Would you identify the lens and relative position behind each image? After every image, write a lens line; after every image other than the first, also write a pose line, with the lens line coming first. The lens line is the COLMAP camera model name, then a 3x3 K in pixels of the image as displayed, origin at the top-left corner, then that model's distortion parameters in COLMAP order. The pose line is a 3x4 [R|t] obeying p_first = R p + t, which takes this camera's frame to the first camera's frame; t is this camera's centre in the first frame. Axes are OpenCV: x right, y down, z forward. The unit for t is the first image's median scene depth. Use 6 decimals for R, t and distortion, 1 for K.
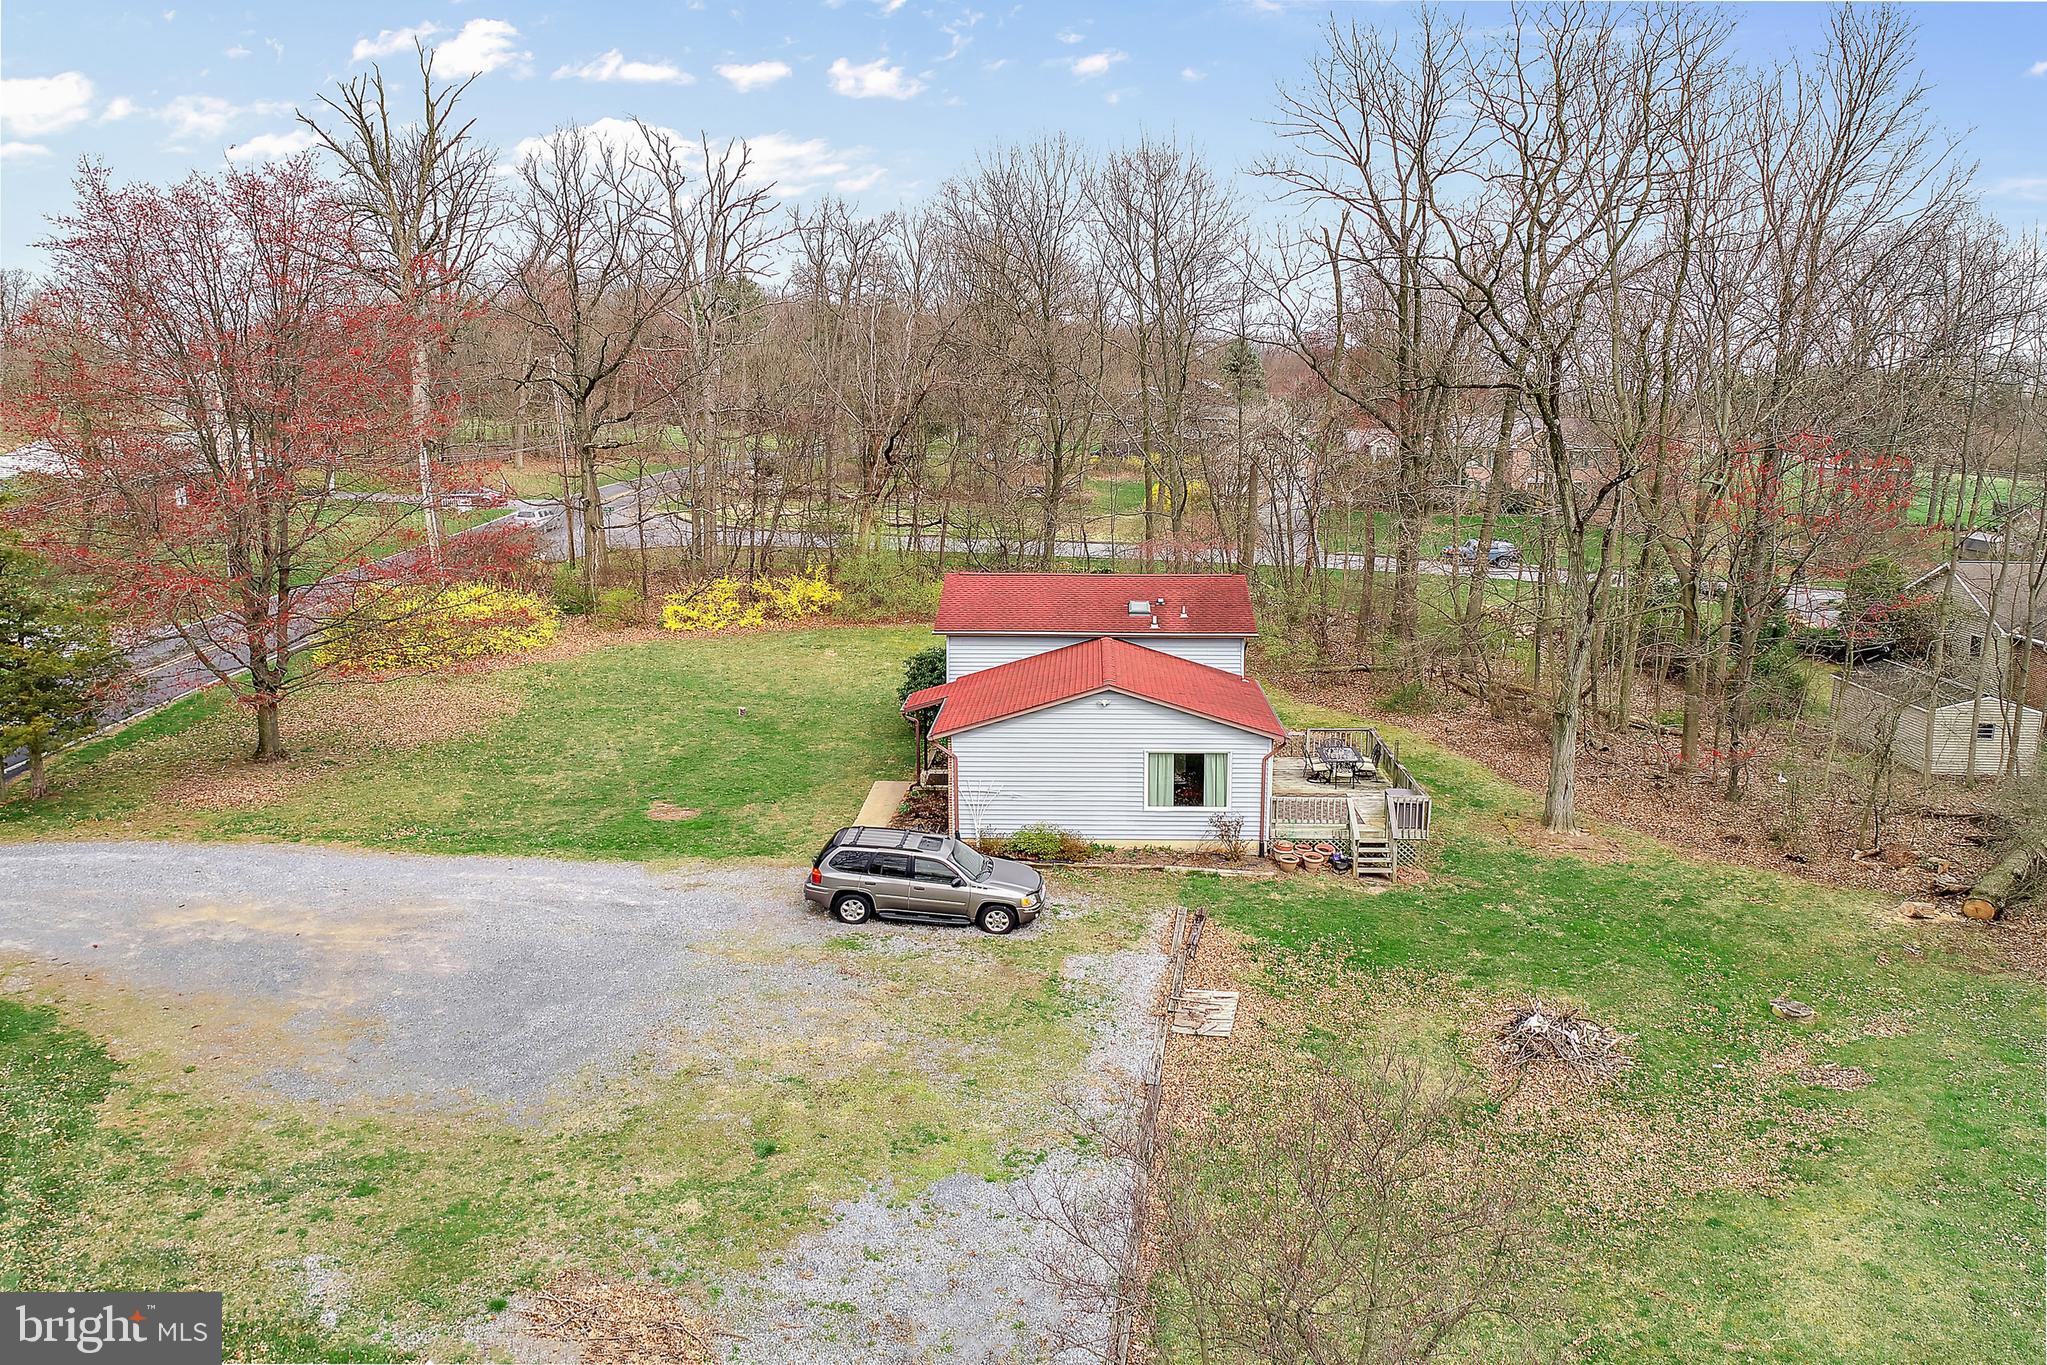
lens RADIAL K [[1524.5, 0, 1023.5], [0, 1524.5, 682.5], [0, 0, 1]] dist [0.006313, -0.000647]
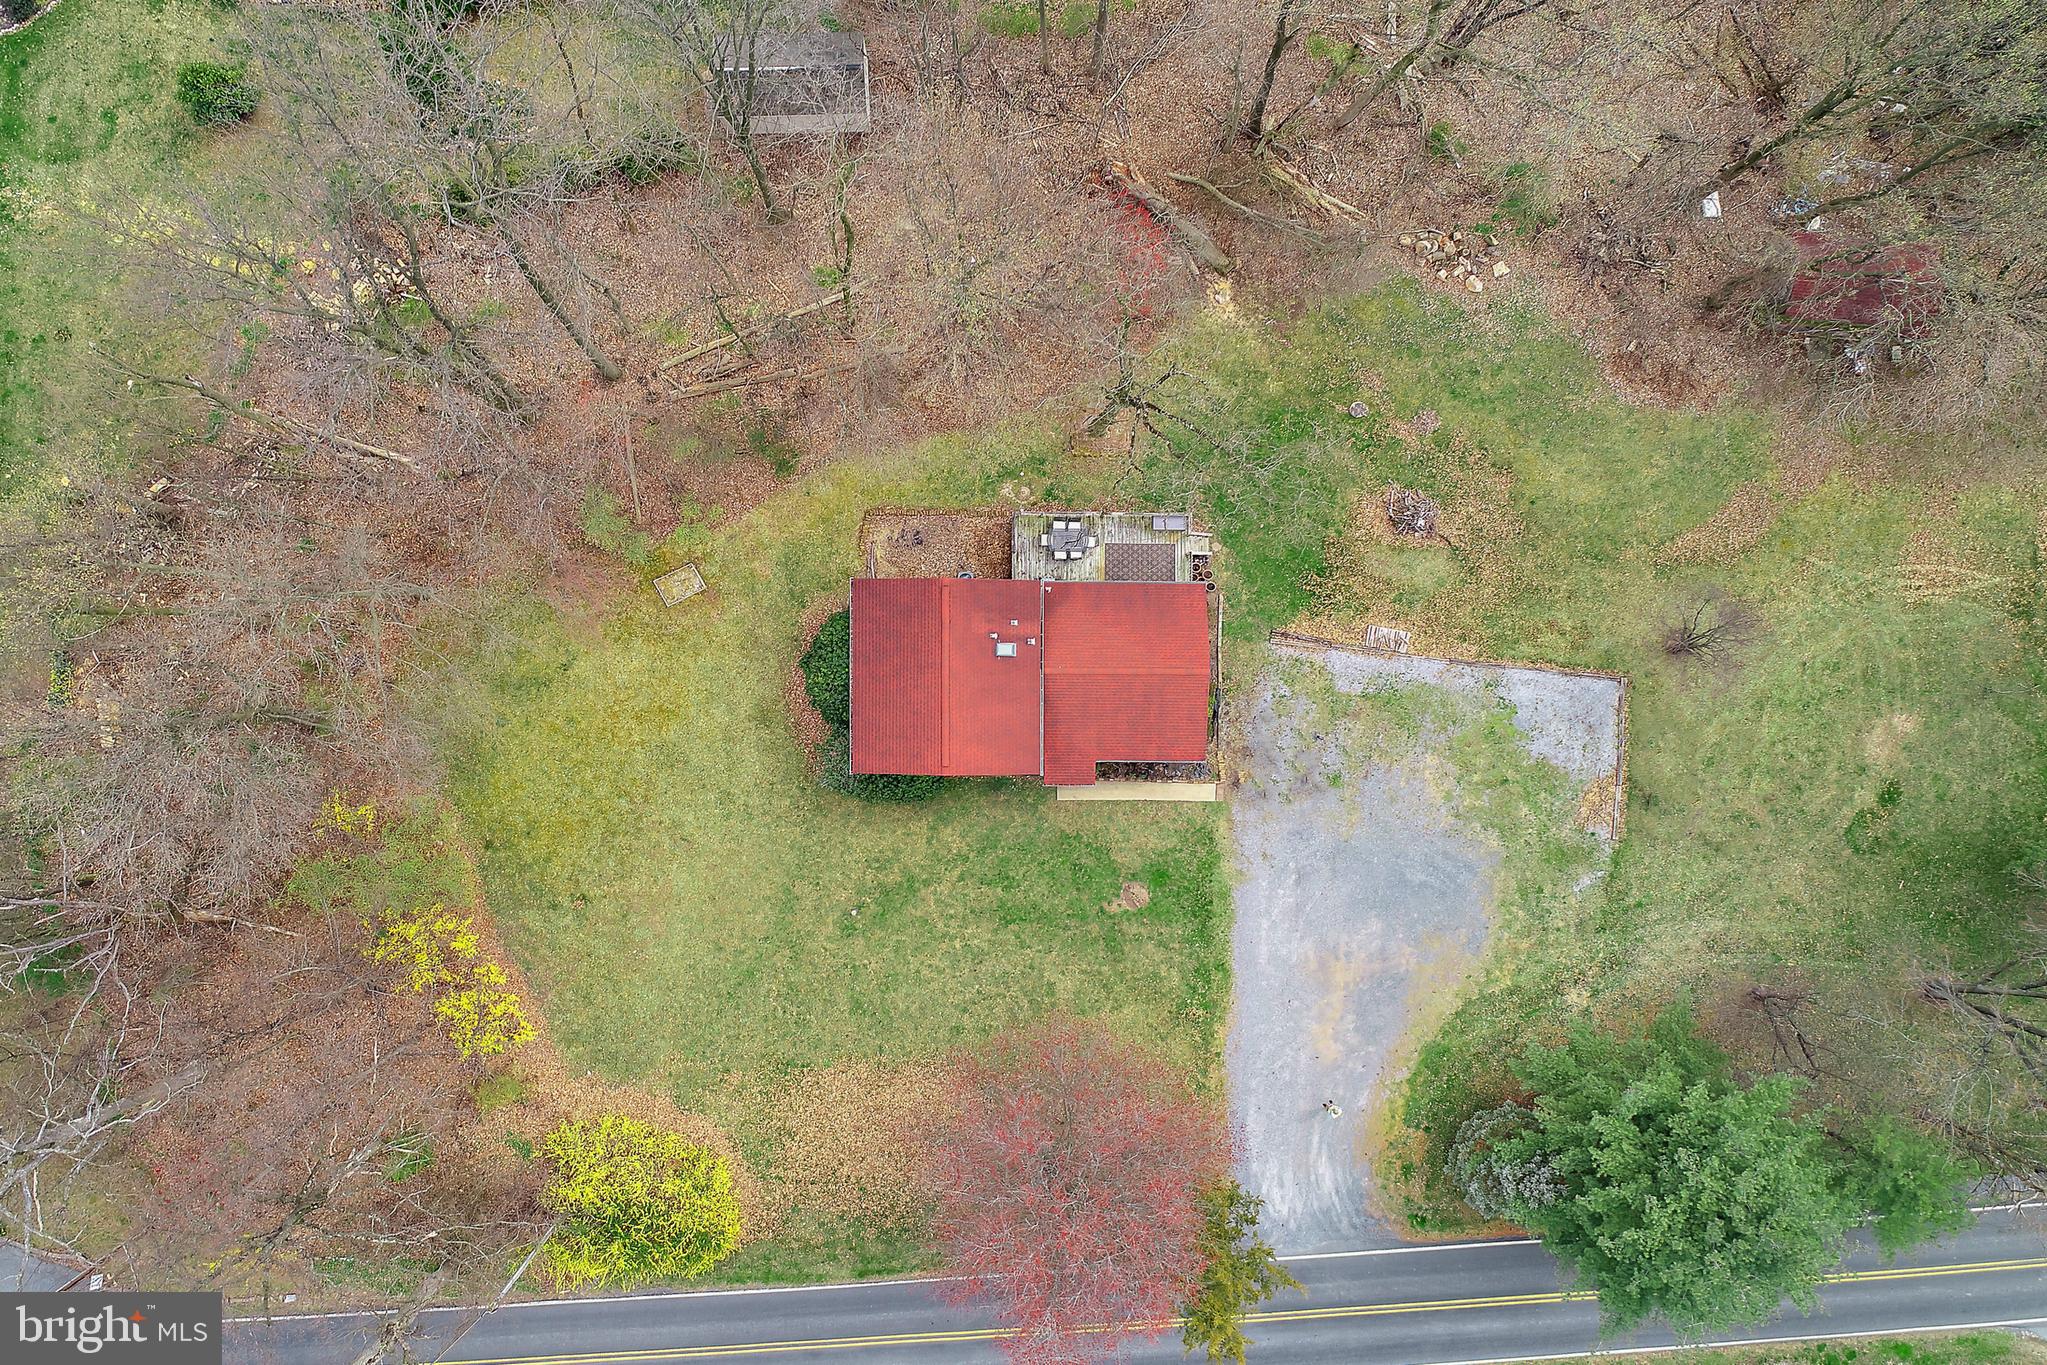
lens RADIAL K [[1524.5, 0, 1023.5], [0, 1524.5, 682.5], [0, 0, 1]] dist [0.006313, -0.000647]
pose [[0.009913, -0.998153, 0.059940, -0.093042], [0.837364, 0.041050, 0.545102, -1.344196], [-0.546556, 0.044788, 0.836224, -0.674264]]
